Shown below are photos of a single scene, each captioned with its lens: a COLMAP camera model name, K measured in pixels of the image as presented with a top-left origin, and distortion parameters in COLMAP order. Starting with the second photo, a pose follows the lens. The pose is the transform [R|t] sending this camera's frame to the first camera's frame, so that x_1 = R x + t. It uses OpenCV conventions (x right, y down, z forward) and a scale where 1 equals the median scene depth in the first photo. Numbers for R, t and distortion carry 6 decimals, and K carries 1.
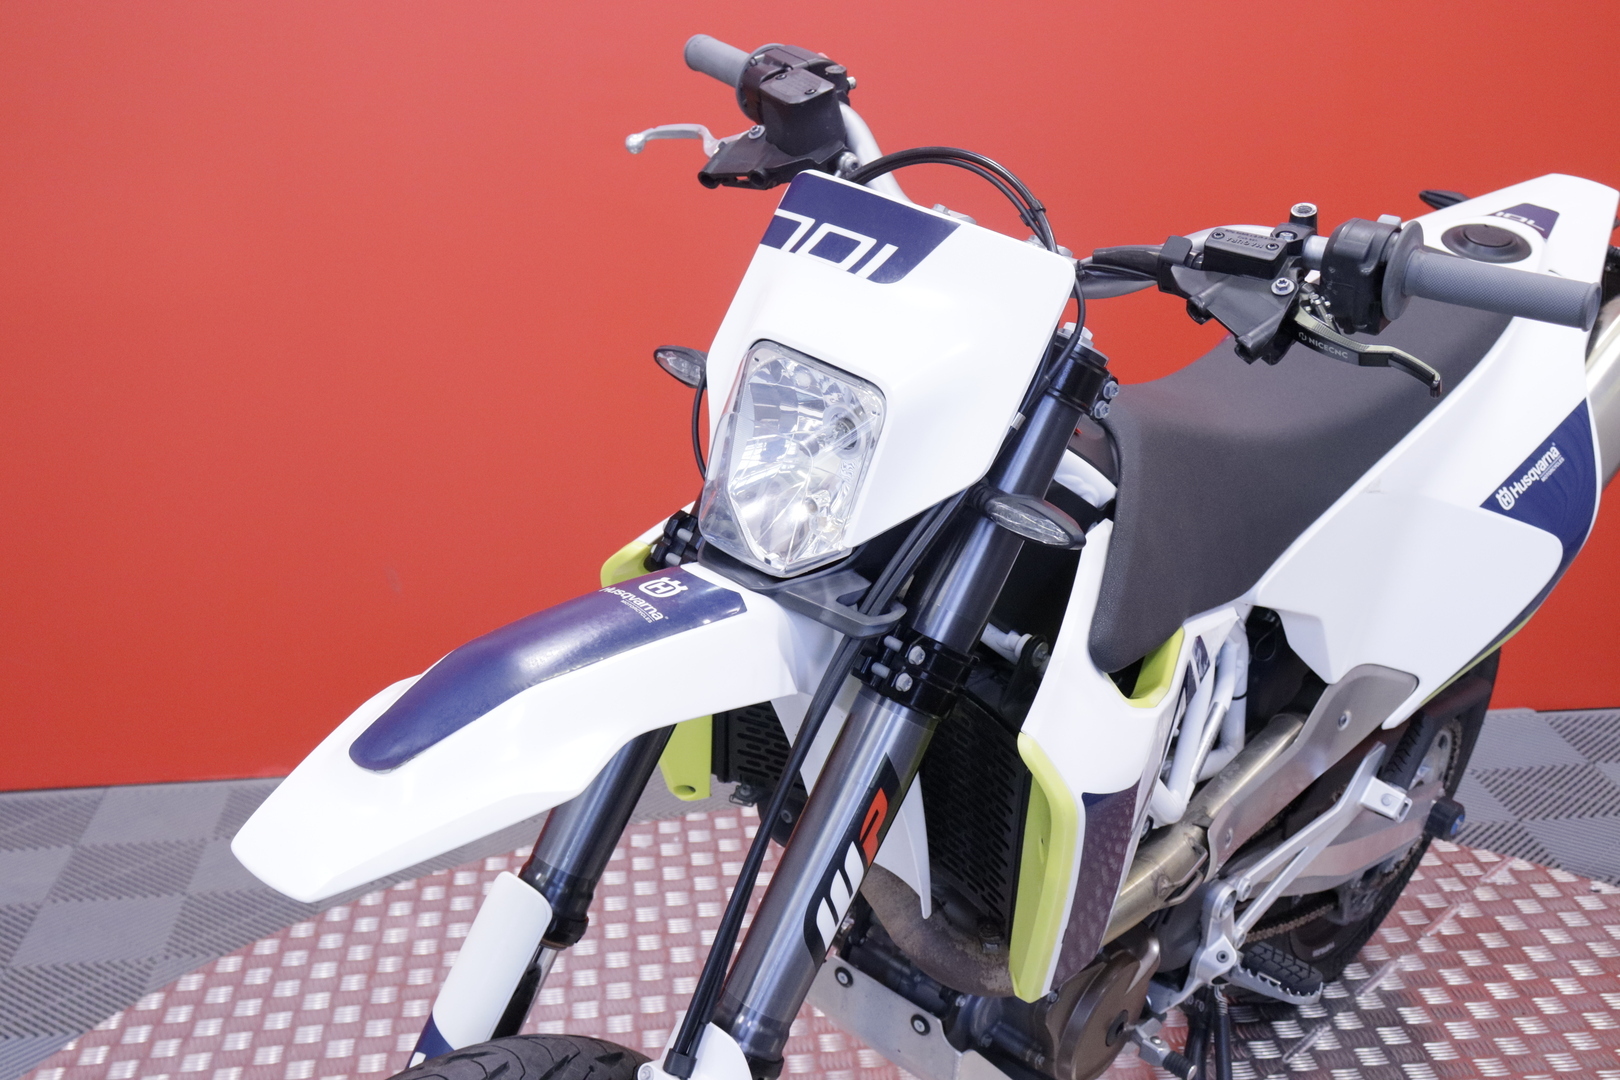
lens RADIAL K [[2257.2, 0, 810.0], [0, 2257.2, 540.0], [0, 0, 1]] dist [0.007201, 0.045295]
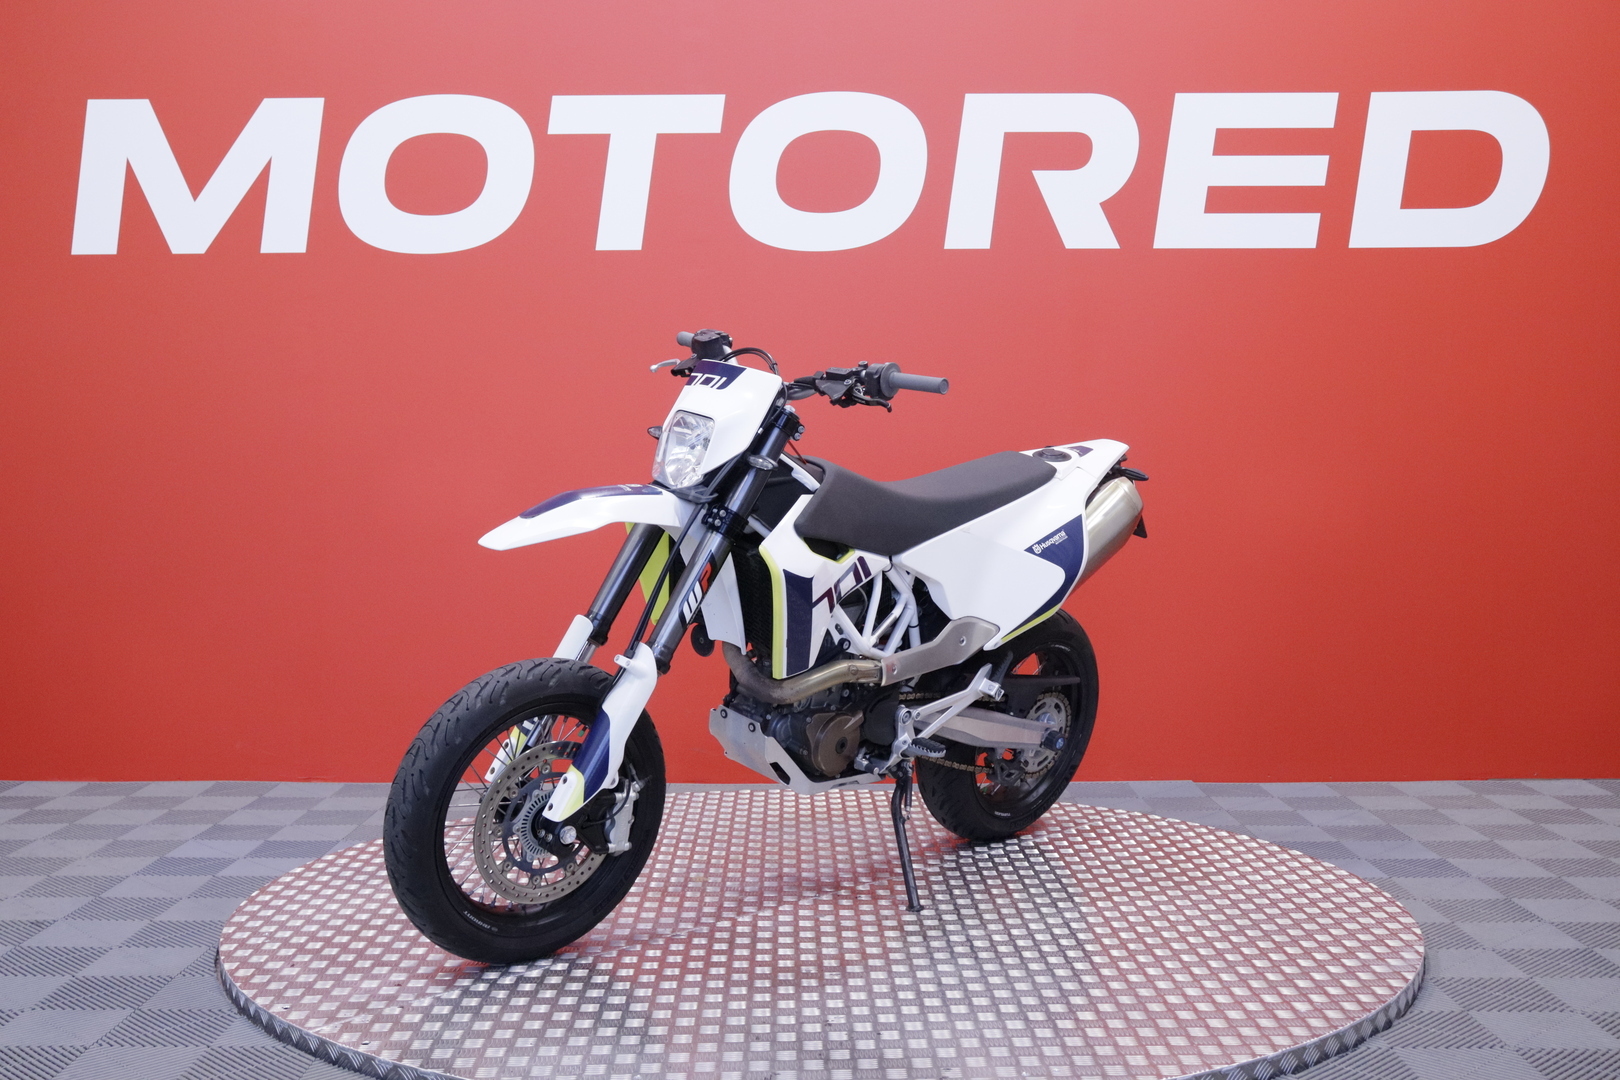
lens RADIAL K [[1805.9, 0, 810.0], [0, 1805.9, 540.0], [0, 0, 1]] dist [-0.124243, 0.005284]
pose [[0.995538, 0.025353, -0.090897, 0.294678], [-0.046259, 0.970675, -0.235904, 0.497240], [0.082251, 0.239056, 0.967516, -0.942342]]
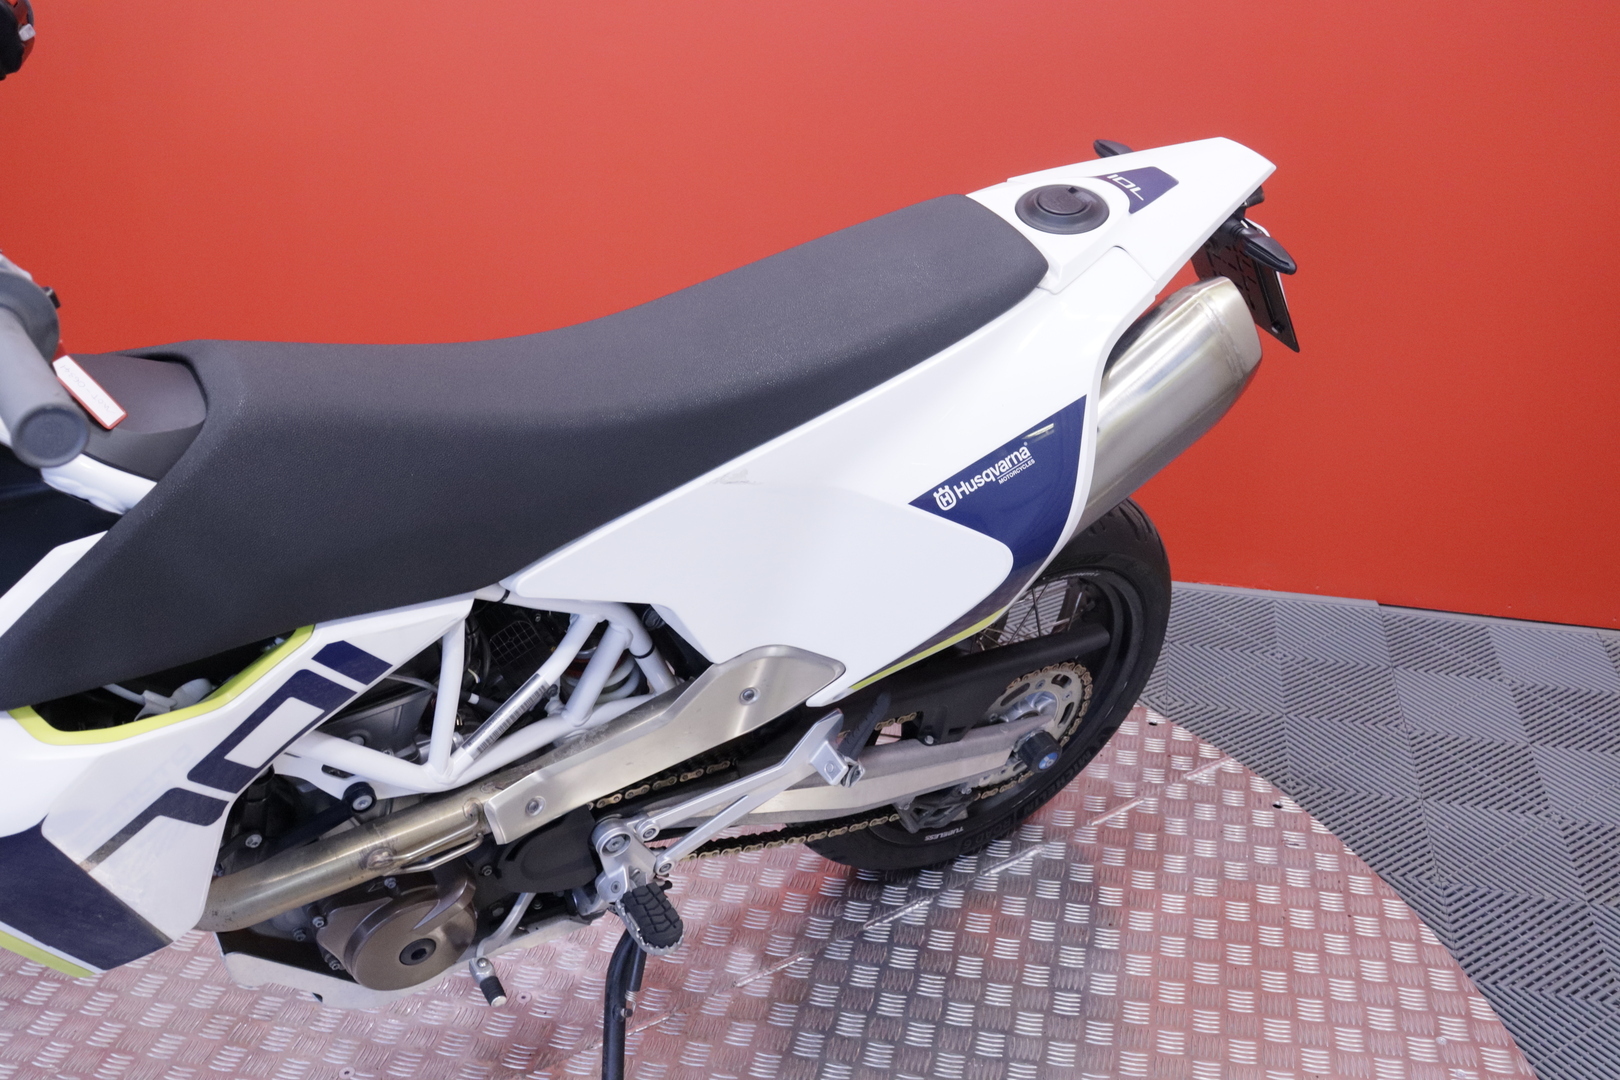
lens RADIAL K [[1446.2, 0, 810.0], [0, 1446.2, 540.0], [0, 0, 1]] dist [-0.096137, 0.003480]
pose [[0.945929, 0.163067, -0.280406, 0.510950], [-0.110638, 0.974810, 0.193661, -0.132809], [0.304922, -0.152166, 0.940143, 0.508468]]
